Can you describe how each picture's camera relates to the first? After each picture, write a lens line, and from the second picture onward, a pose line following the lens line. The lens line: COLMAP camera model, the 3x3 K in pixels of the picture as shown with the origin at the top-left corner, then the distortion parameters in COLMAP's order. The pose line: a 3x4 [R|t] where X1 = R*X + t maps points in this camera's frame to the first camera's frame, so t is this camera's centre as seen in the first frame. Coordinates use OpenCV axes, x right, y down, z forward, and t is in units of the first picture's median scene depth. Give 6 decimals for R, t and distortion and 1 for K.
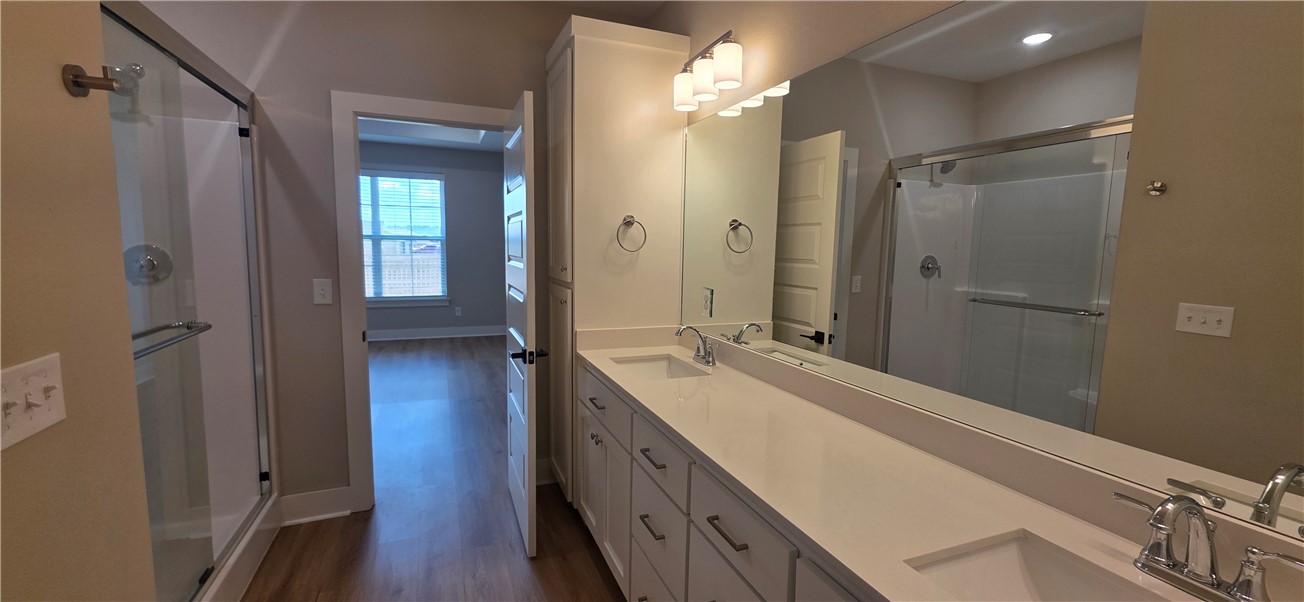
lens RADIAL K [[521.8, 0, 644.3], [0, 521.8, 299.1], [0, 0, 1]] dist [0.009936, -0.000029]
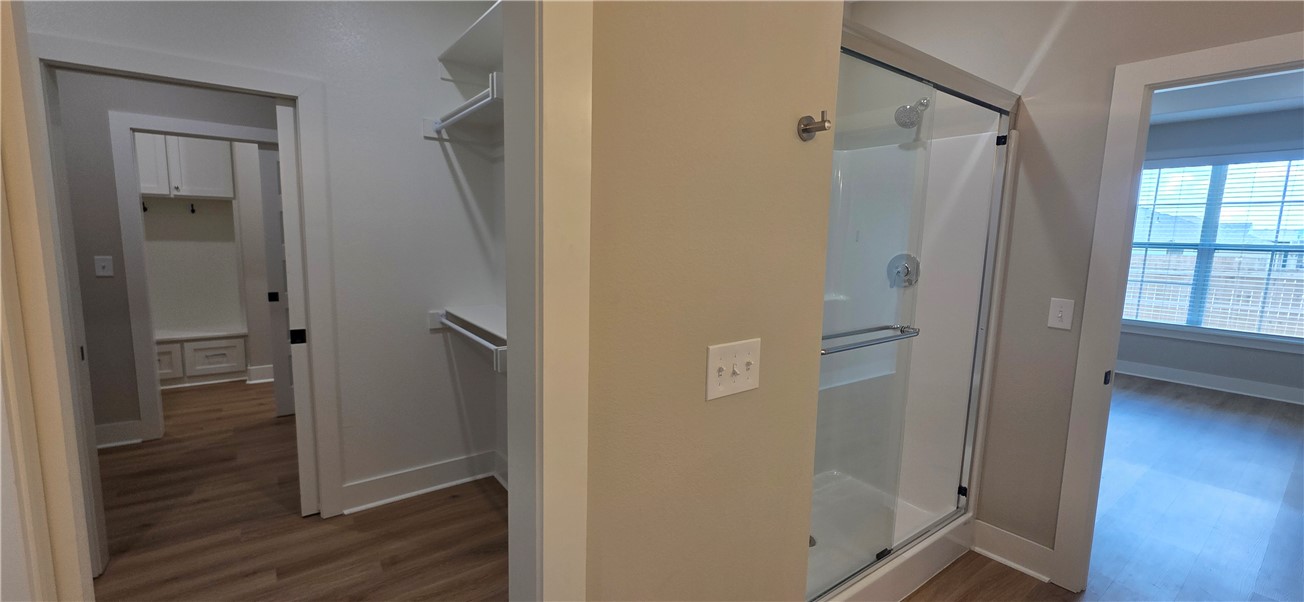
lens RADIAL K [[521.8, 0, 644.3], [0, 521.8, 299.1], [0, 0, 1]] dist [0.009936, -0.000029]
pose [[0.257611, 0.112691, -0.959655, 0.025676], [-0.123736, 0.988846, 0.082903, -0.025649], [0.958293, 0.097387, 0.268681, 0.129660]]
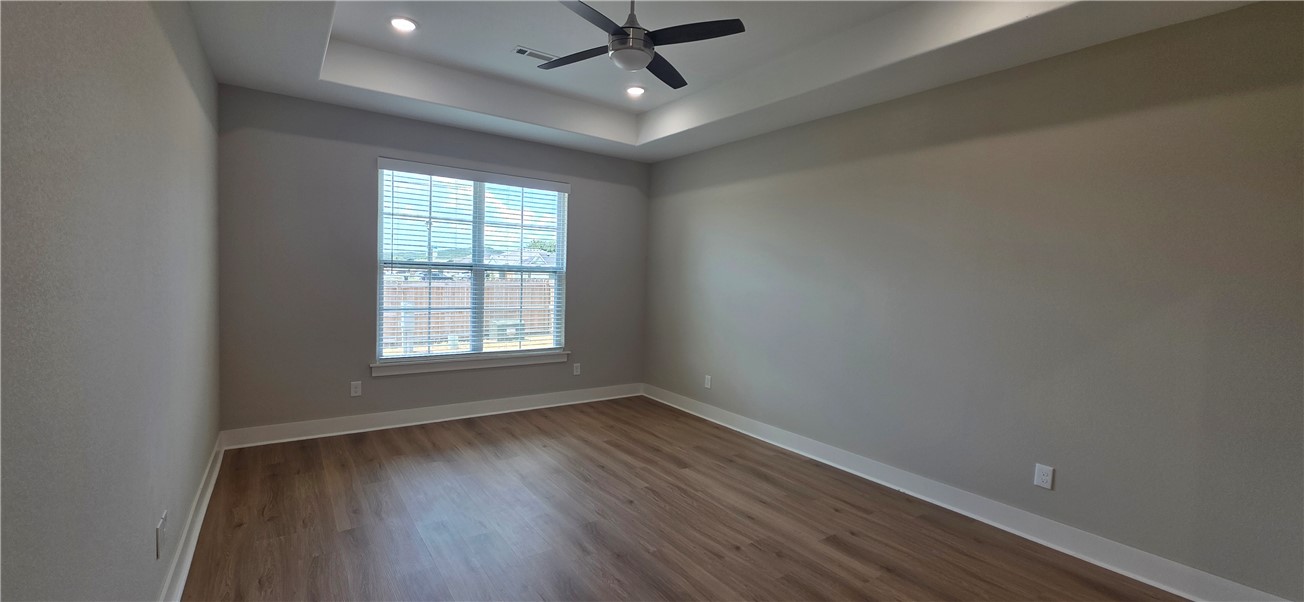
lens RADIAL K [[521.8, 0, 644.3], [0, 521.8, 299.1], [0, 0, 1]] dist [0.009936, -0.000029]
pose [[0.960034, 0.013435, 0.279562, -1.499897], [-0.007310, 0.999710, -0.022940, -0.188291], [-0.279789, 0.019979, 0.959854, 0.820871]]
